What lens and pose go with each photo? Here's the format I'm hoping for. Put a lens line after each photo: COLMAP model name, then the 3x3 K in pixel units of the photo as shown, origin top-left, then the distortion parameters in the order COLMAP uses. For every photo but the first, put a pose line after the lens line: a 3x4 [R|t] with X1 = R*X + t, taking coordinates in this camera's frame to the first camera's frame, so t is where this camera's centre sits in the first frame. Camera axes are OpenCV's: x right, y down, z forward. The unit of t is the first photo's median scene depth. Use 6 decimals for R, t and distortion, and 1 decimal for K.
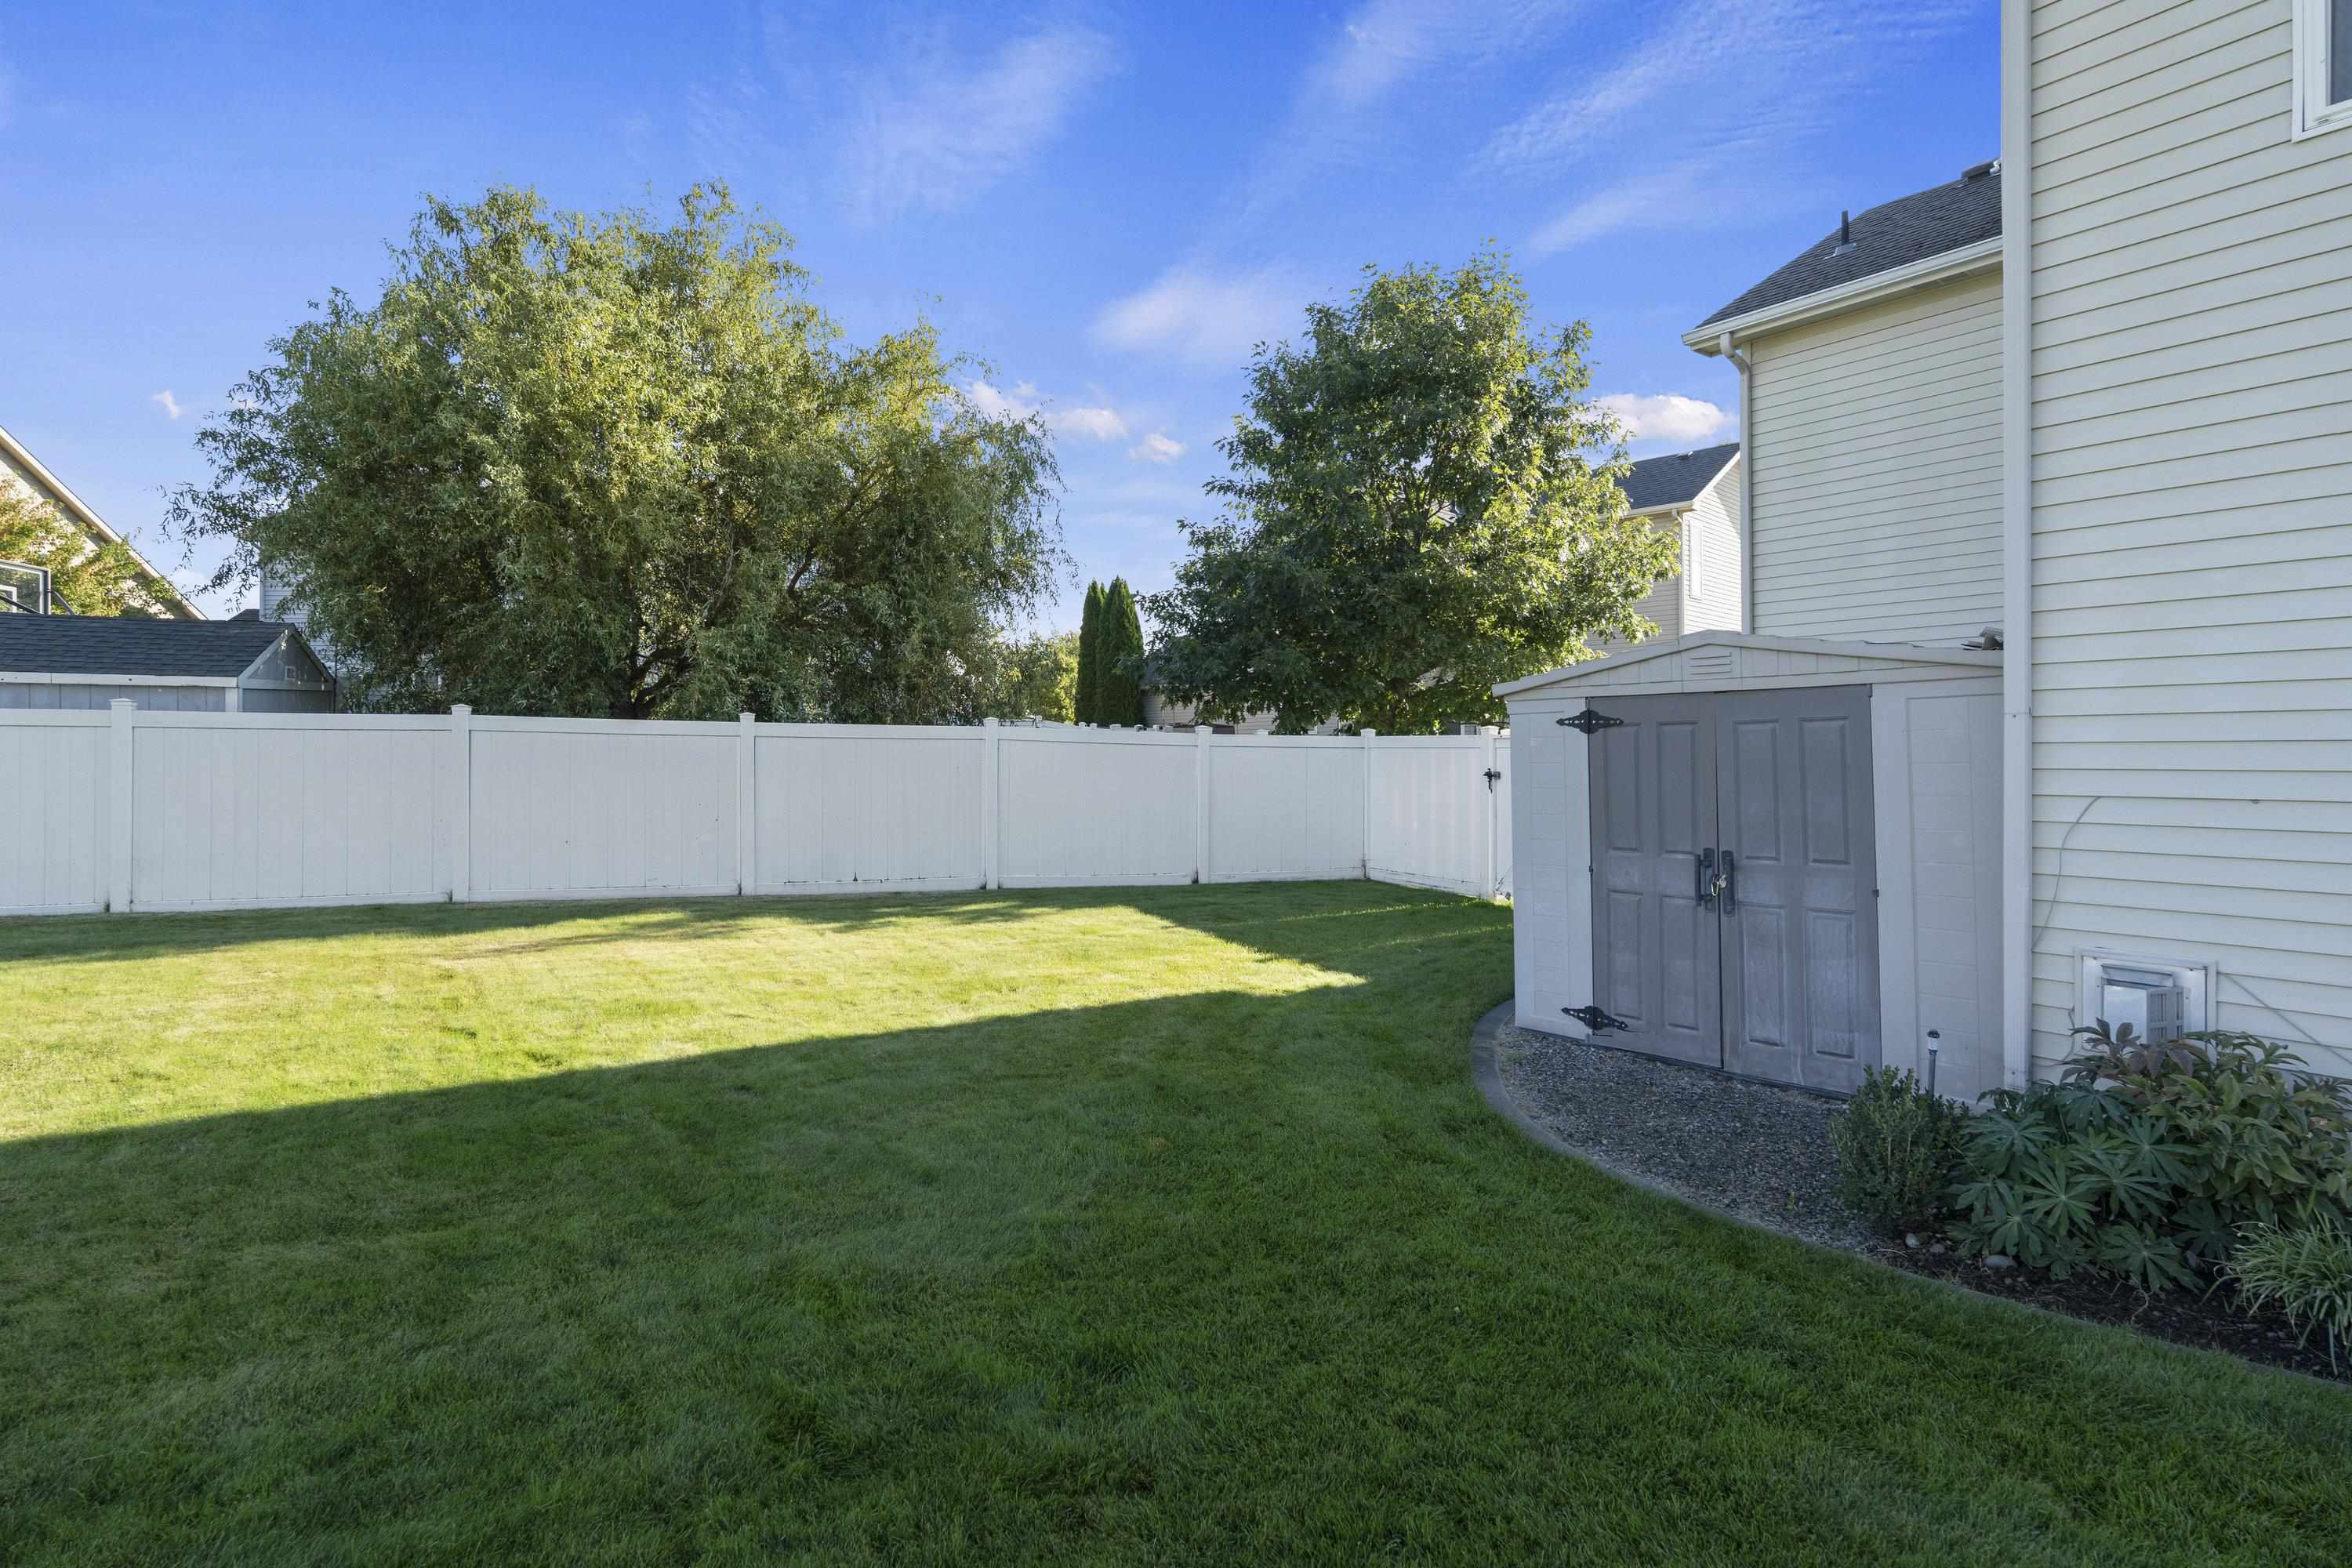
lens RADIAL K [[1168.9, 0, 1178.2], [0, 1168.9, 754.4], [0, 0, 1]] dist [0.000892, 0.000401]
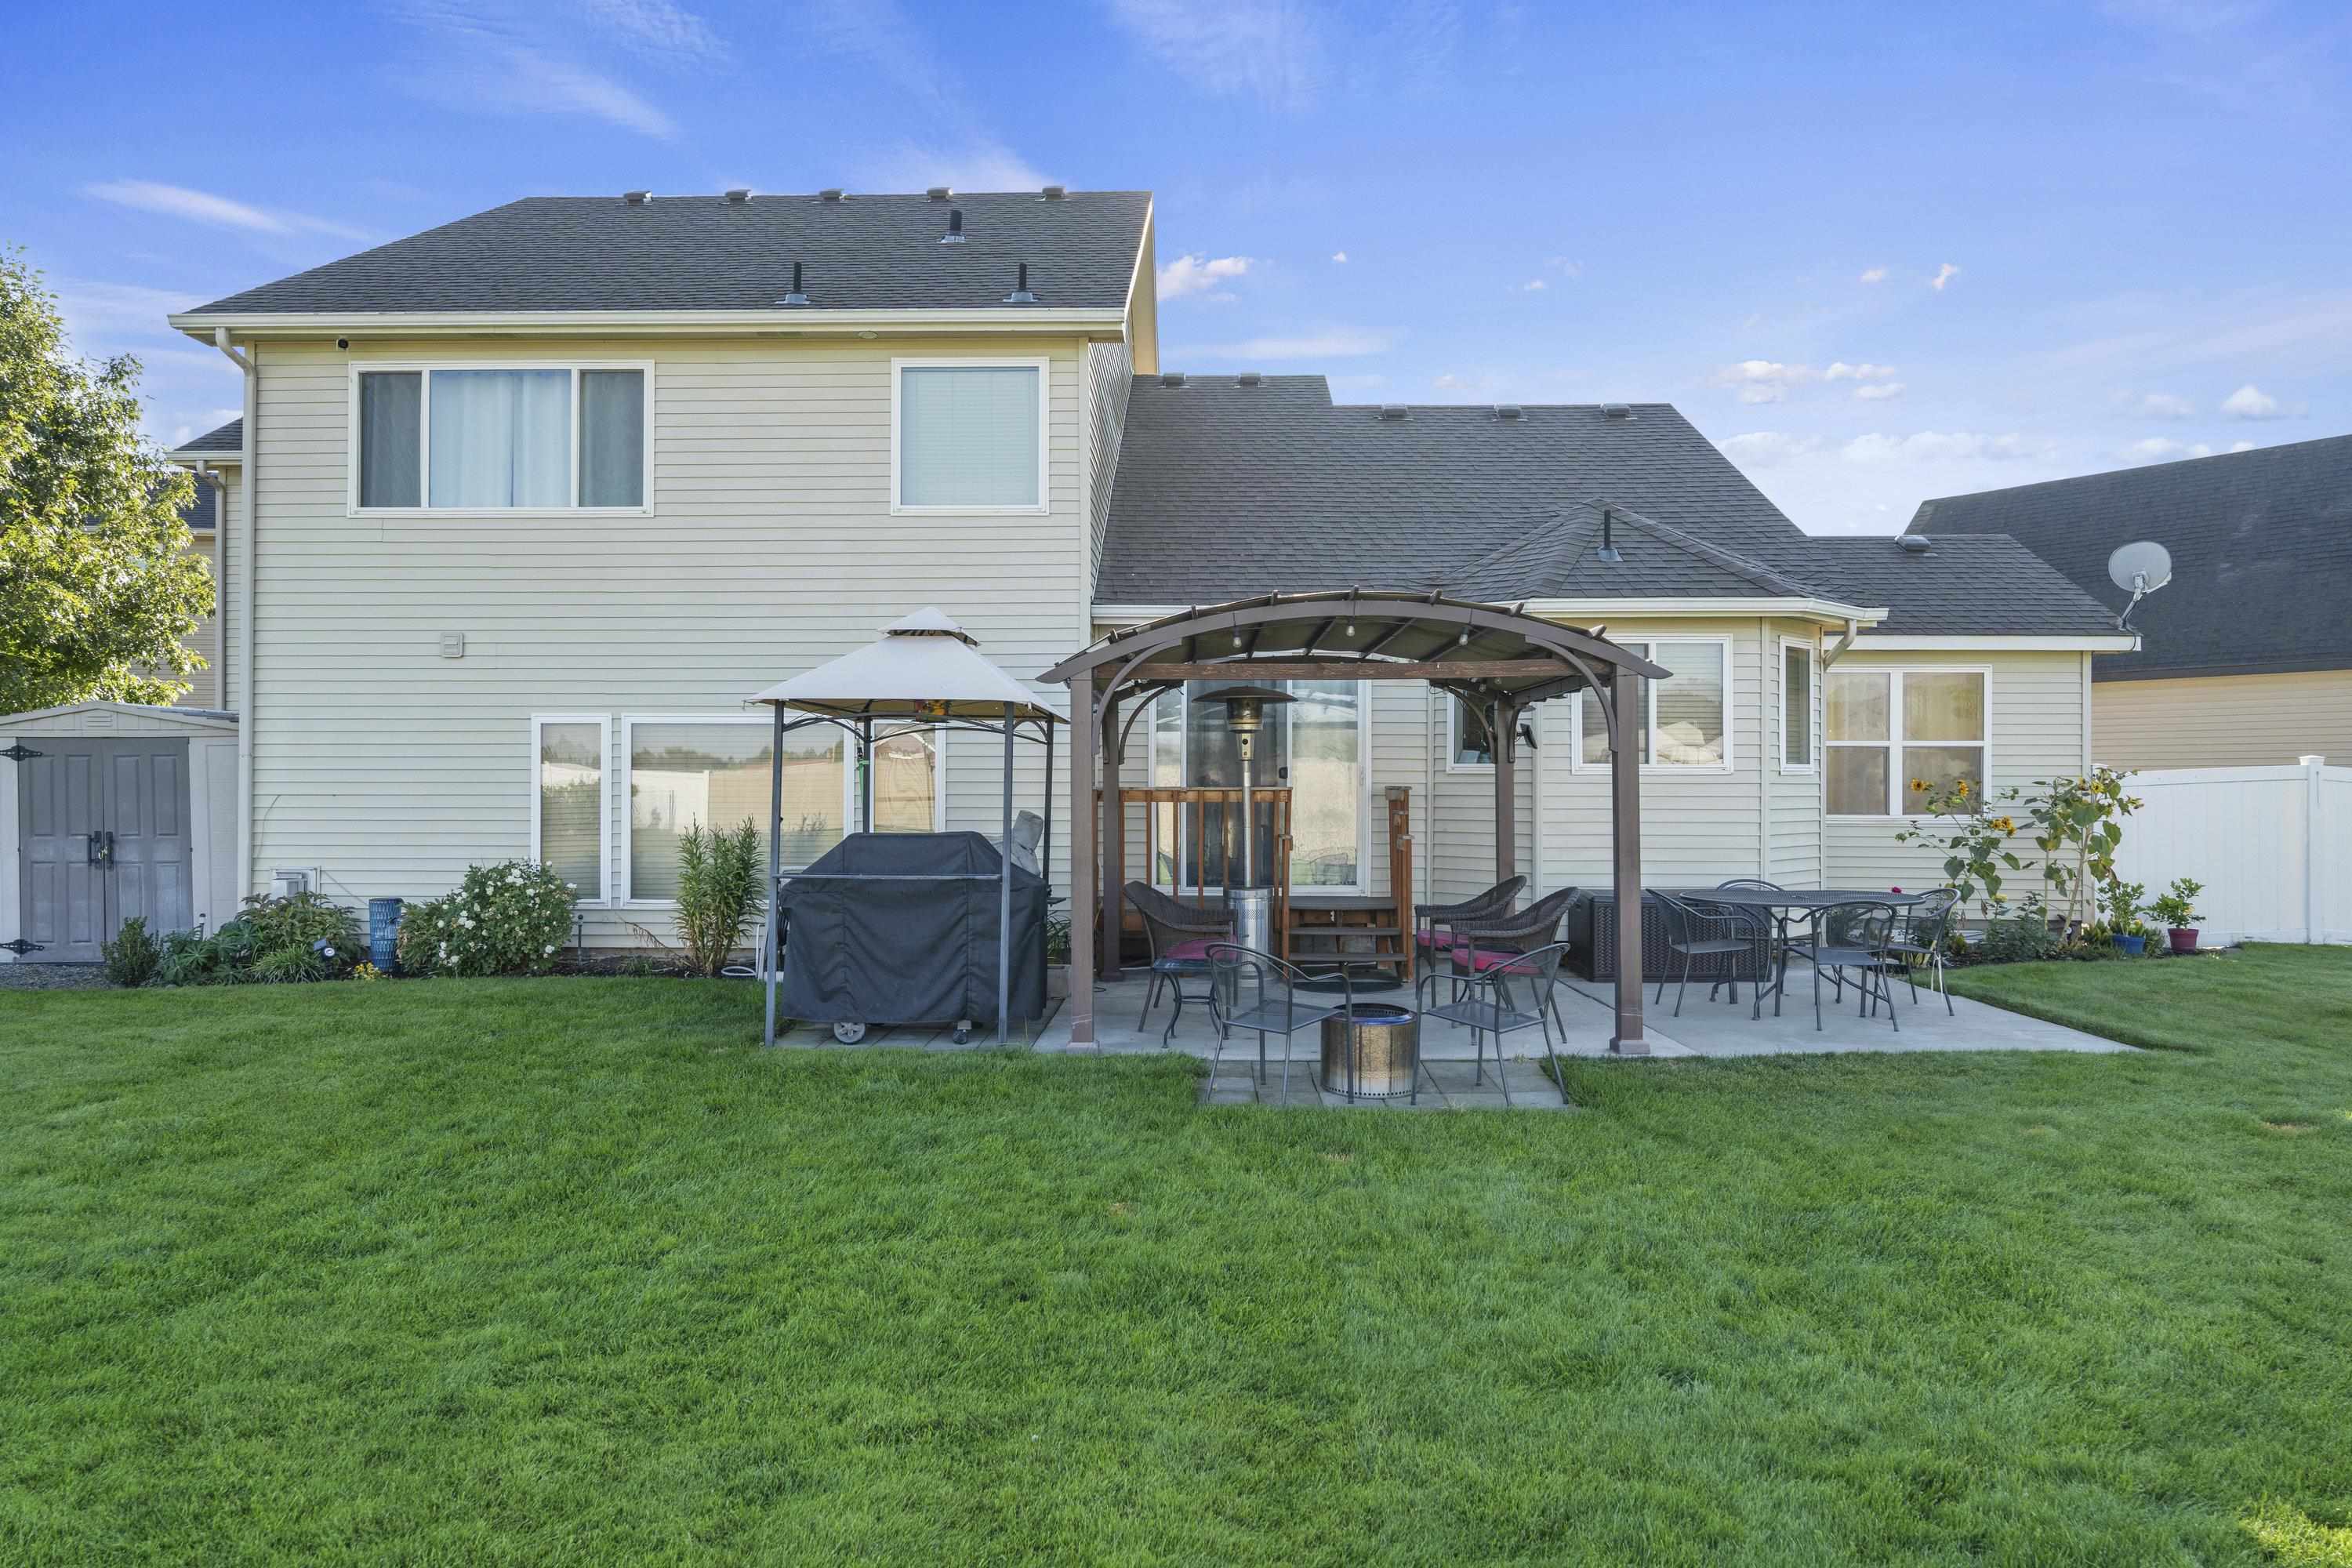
lens RADIAL K [[1417.6, 0, 1176.0], [0, 1417.6, 784.0], [0, 0, 1]] dist [0.005008, 0.000478]
pose [[0.622791, 0.002301, 0.782385, -0.088793], [-0.003026, 0.999995, -0.000532, 0.004866], [-0.782383, -0.002036, 0.622795, -0.745479]]
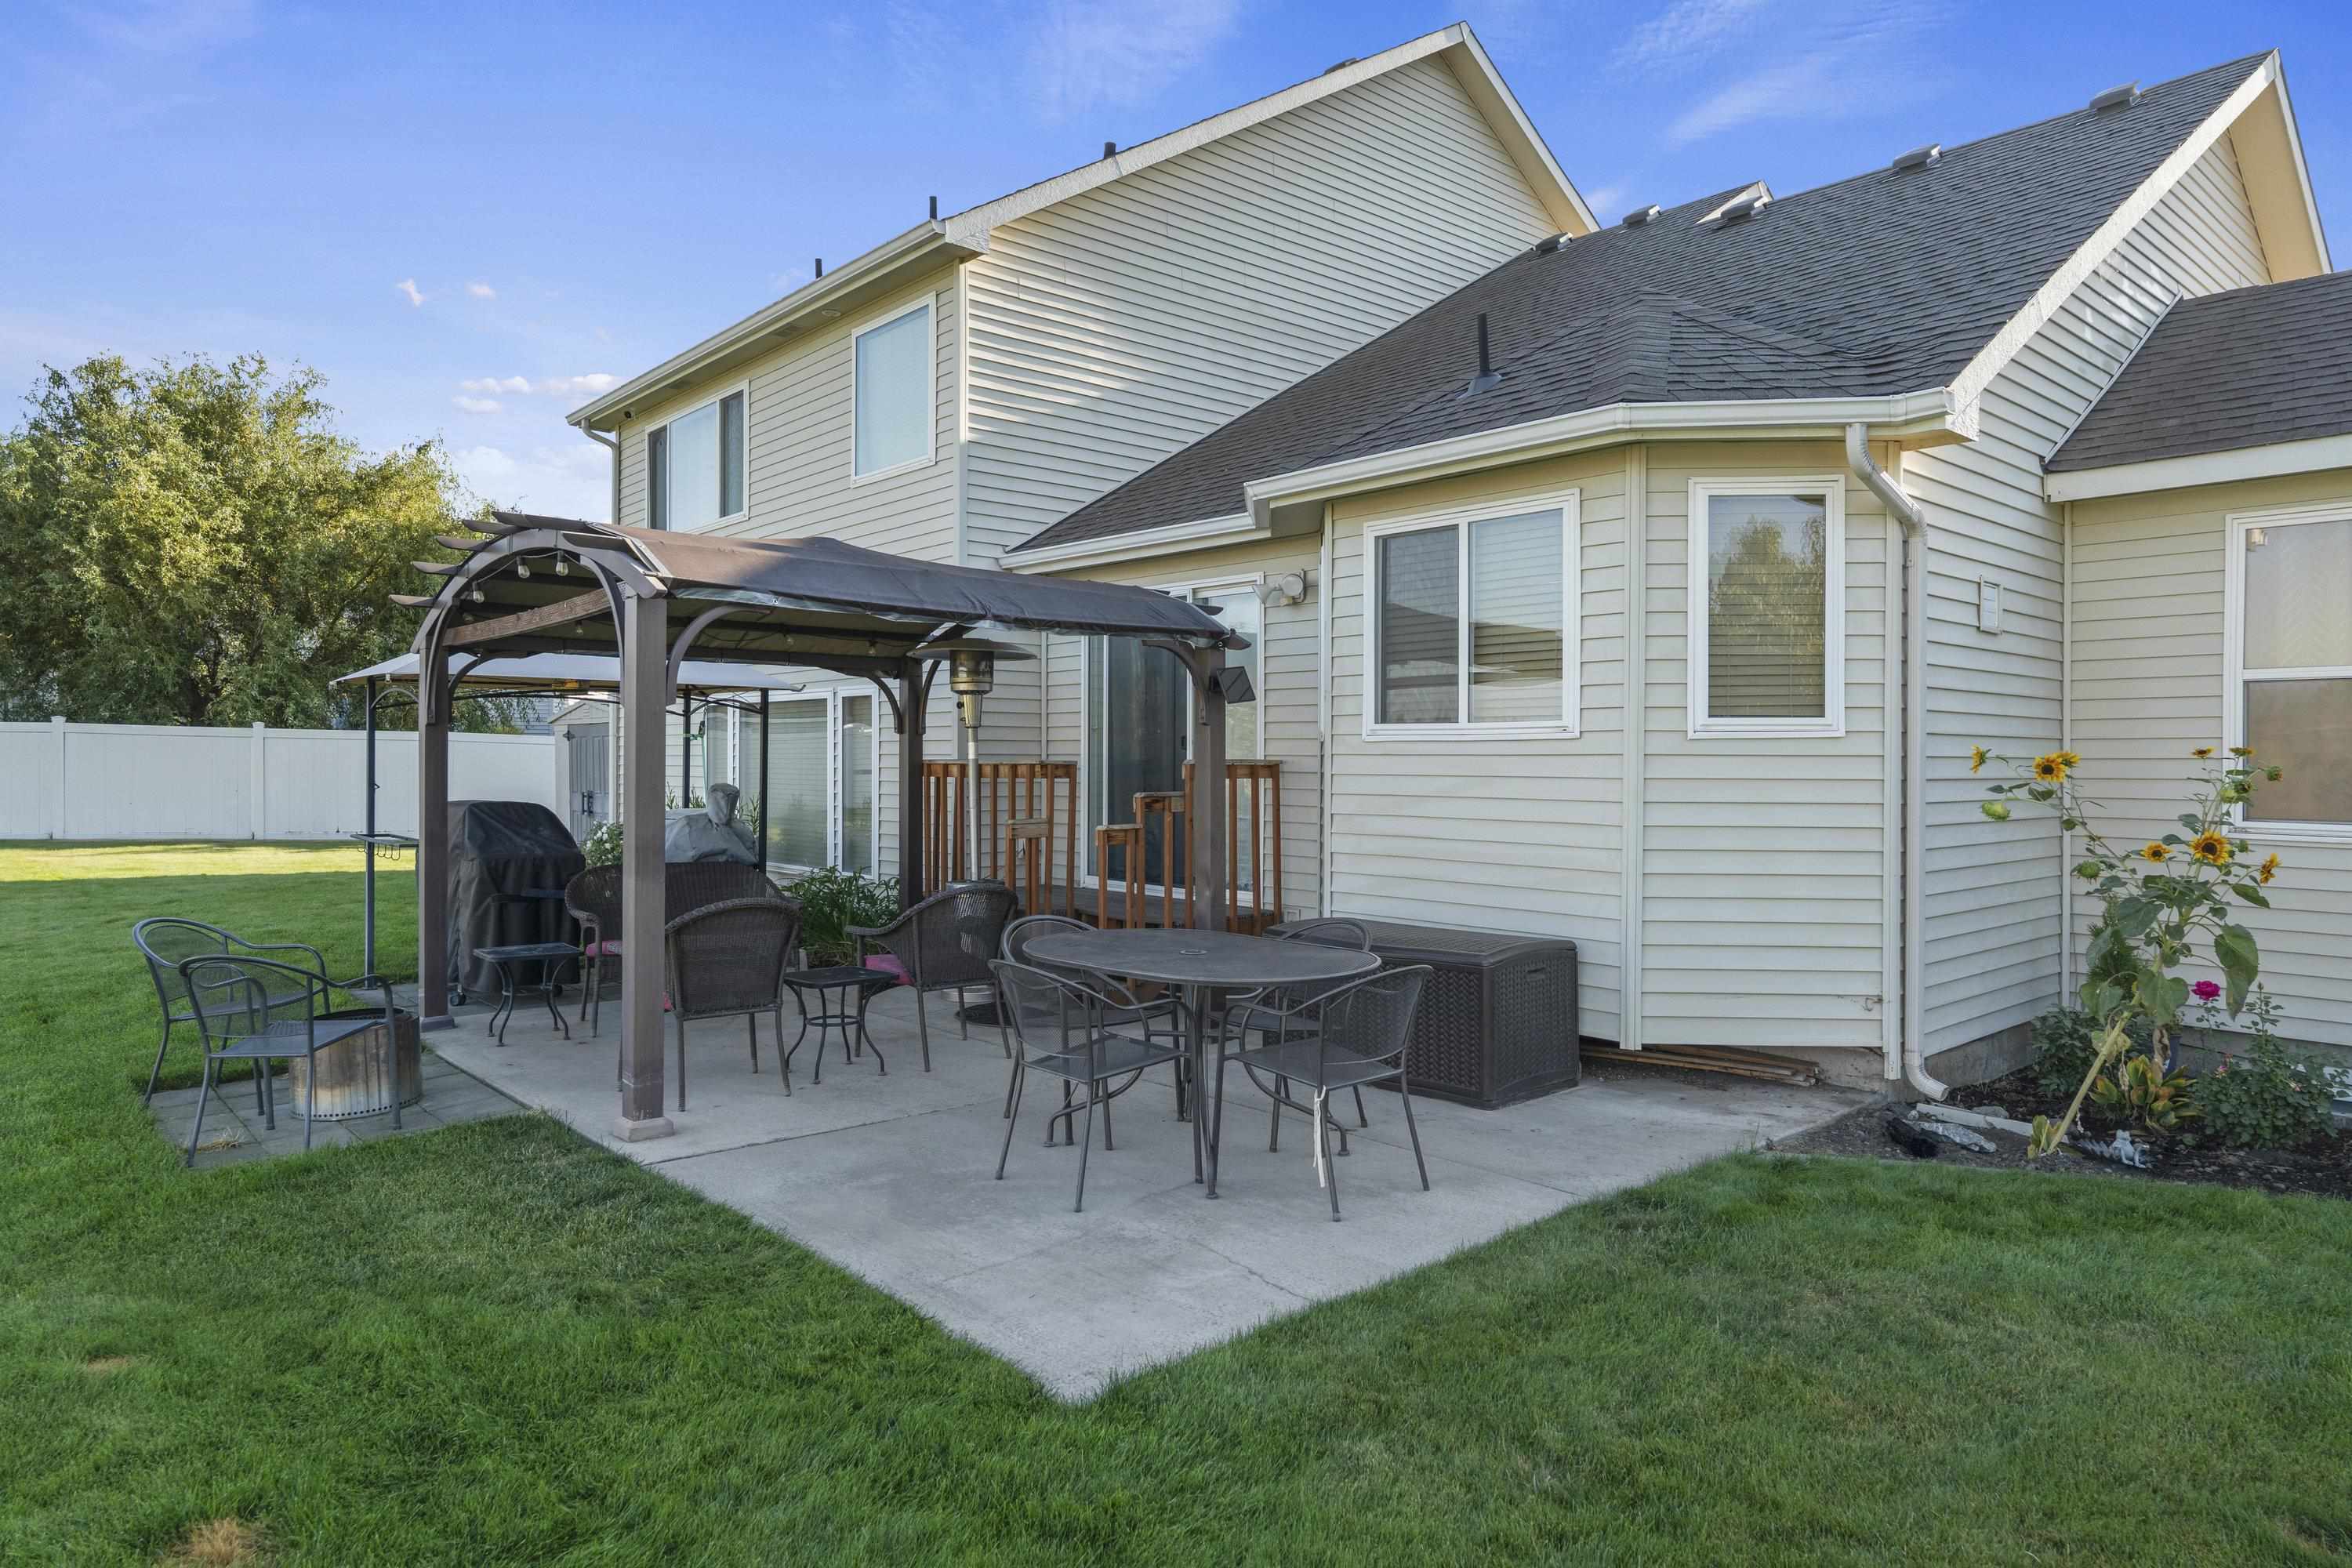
lens RADIAL K [[1417.6, 0, 1176.0], [0, 1417.6, 784.0], [0, 0, 1]] dist [0.005008, 0.000478]
pose [[0.997466, 0.007181, 0.070784, 0.726548], [-0.008249, 0.999856, 0.014816, 0.008535], [-0.070668, -0.015362, 0.997382, -0.985221]]
